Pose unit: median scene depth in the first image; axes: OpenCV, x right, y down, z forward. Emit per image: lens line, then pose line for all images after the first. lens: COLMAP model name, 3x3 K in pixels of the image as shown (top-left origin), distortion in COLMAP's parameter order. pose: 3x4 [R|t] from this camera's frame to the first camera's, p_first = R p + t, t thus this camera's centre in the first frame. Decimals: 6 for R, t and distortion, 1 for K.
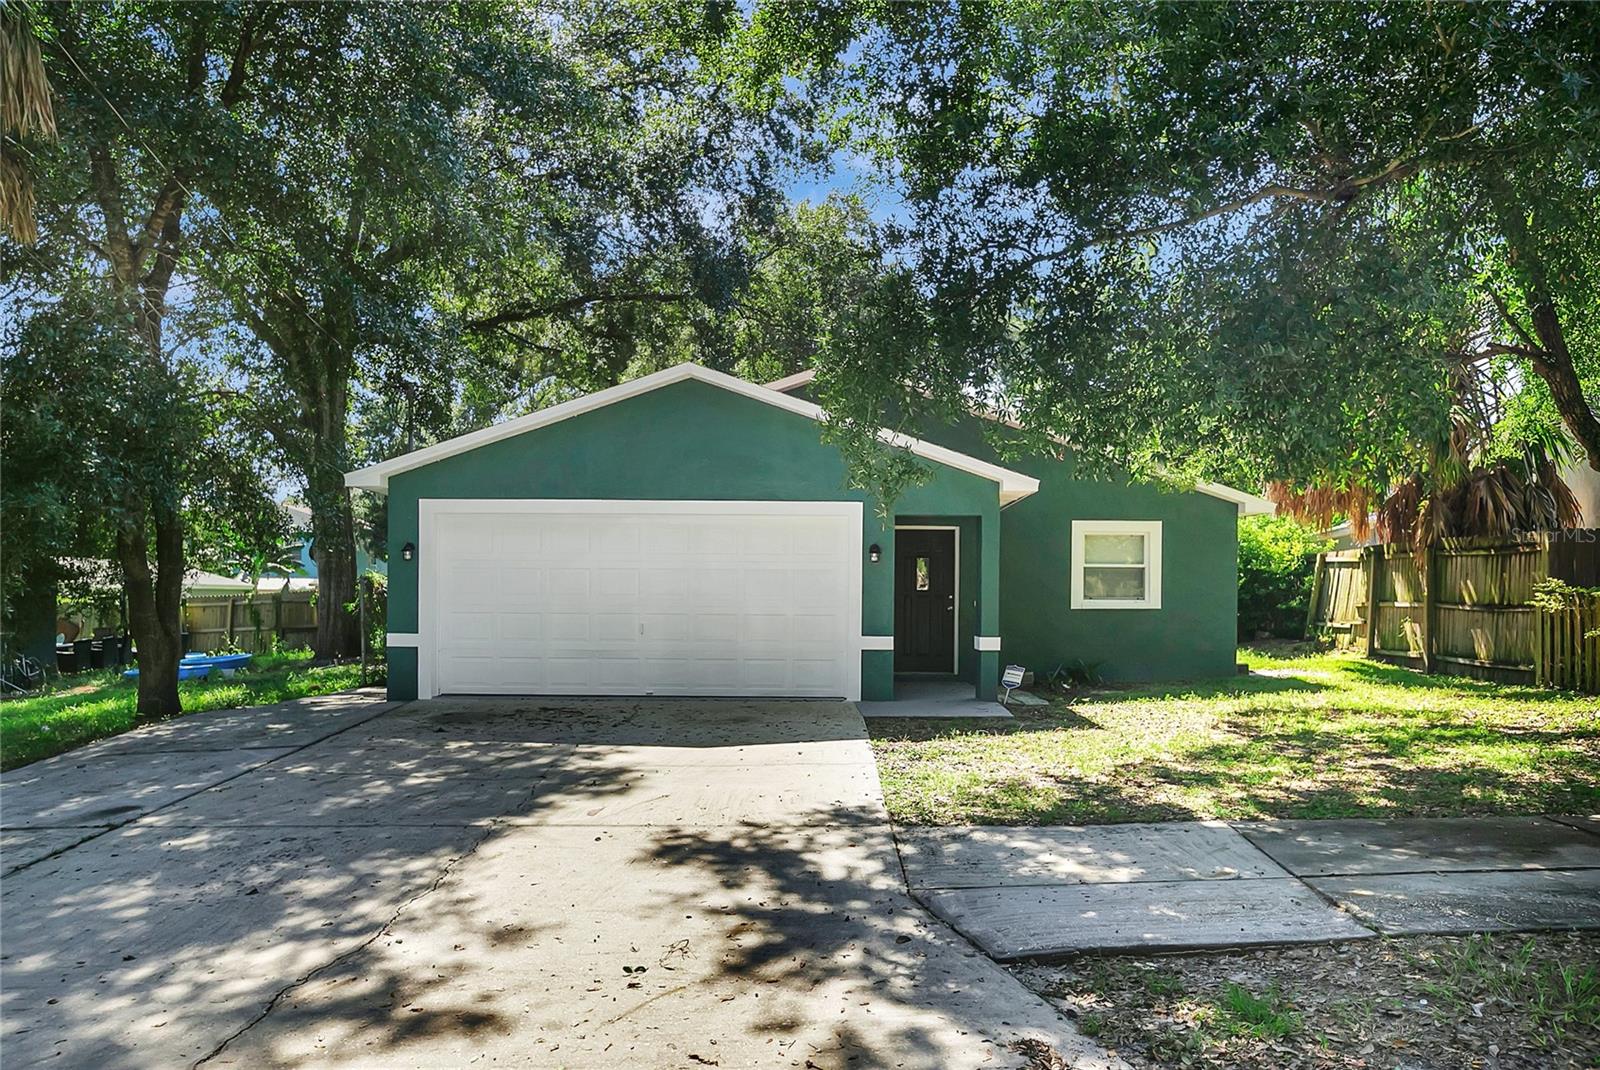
lens RADIAL K [[1208.7, 0, 800.0], [0, 1208.7, 535.0], [0, 0, 1]] dist [0.003543, 0.001516]
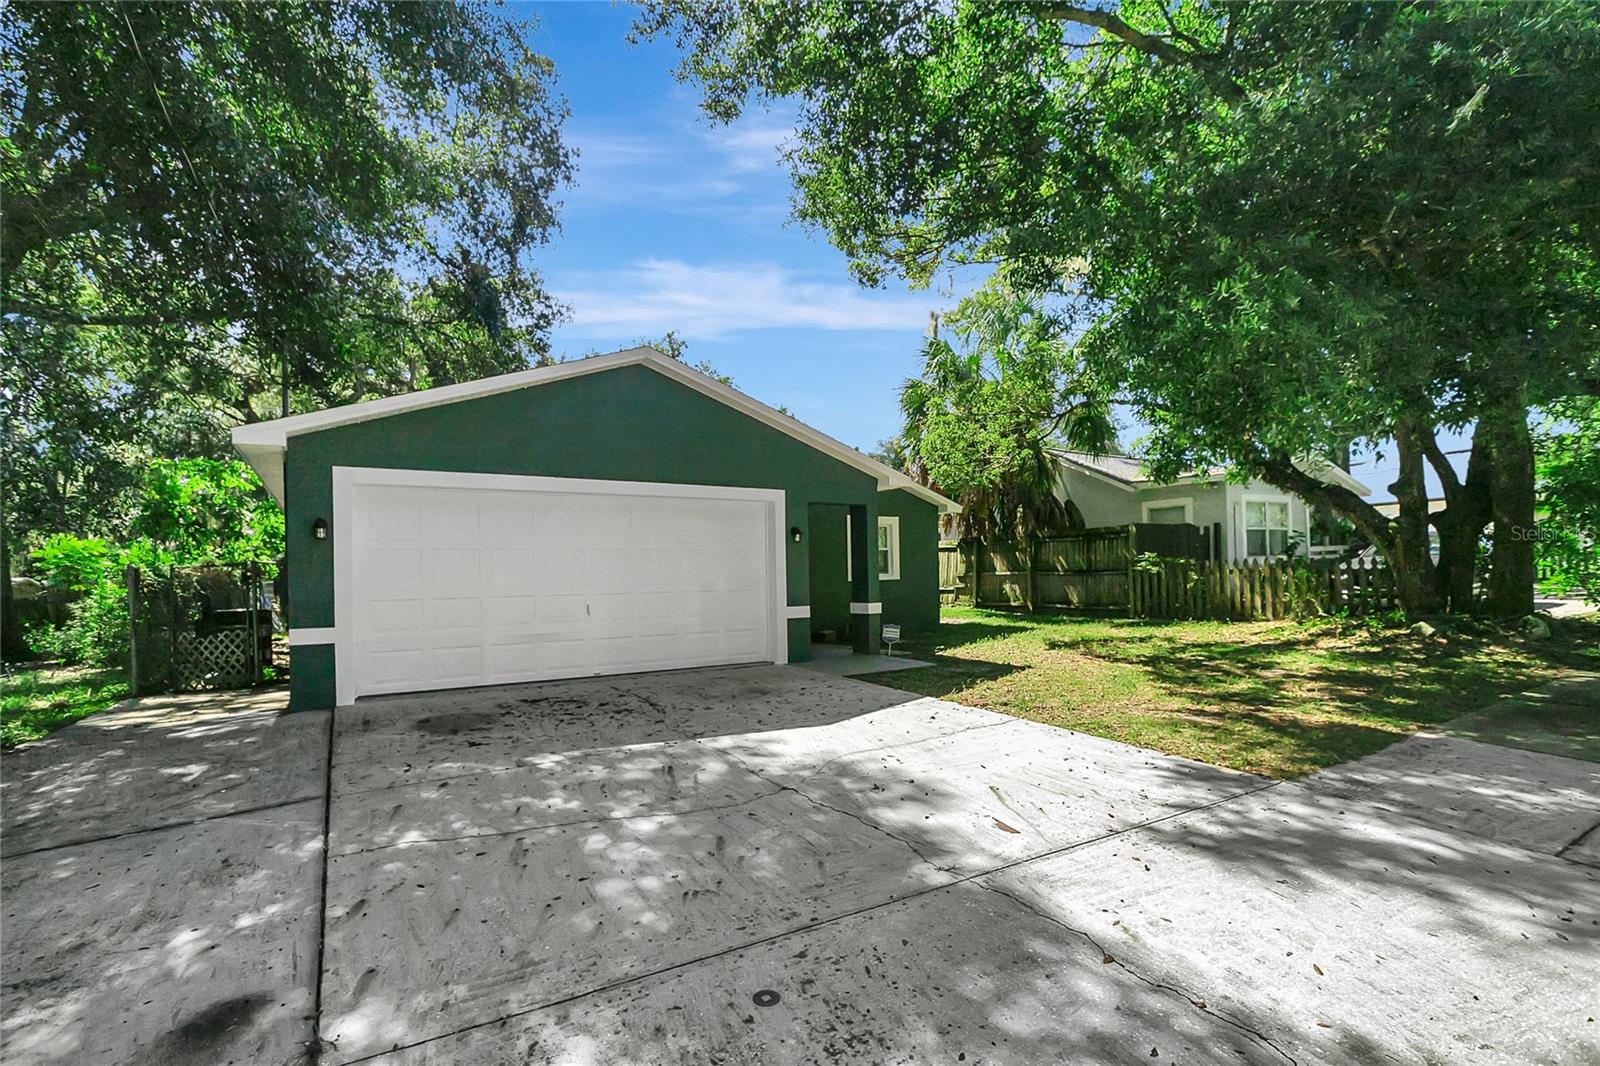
lens RADIAL K [[750.9, 0, 798.6], [0, 750.9, 568.7], [0, 0, 1]] dist [-0.009906, 0.000806]
pose [[0.837498, -0.018800, 0.546116, -0.327436], [0.002557, 0.999532, 0.030487, 0.025598], [-0.546434, -0.024136, 0.837154, 0.394520]]
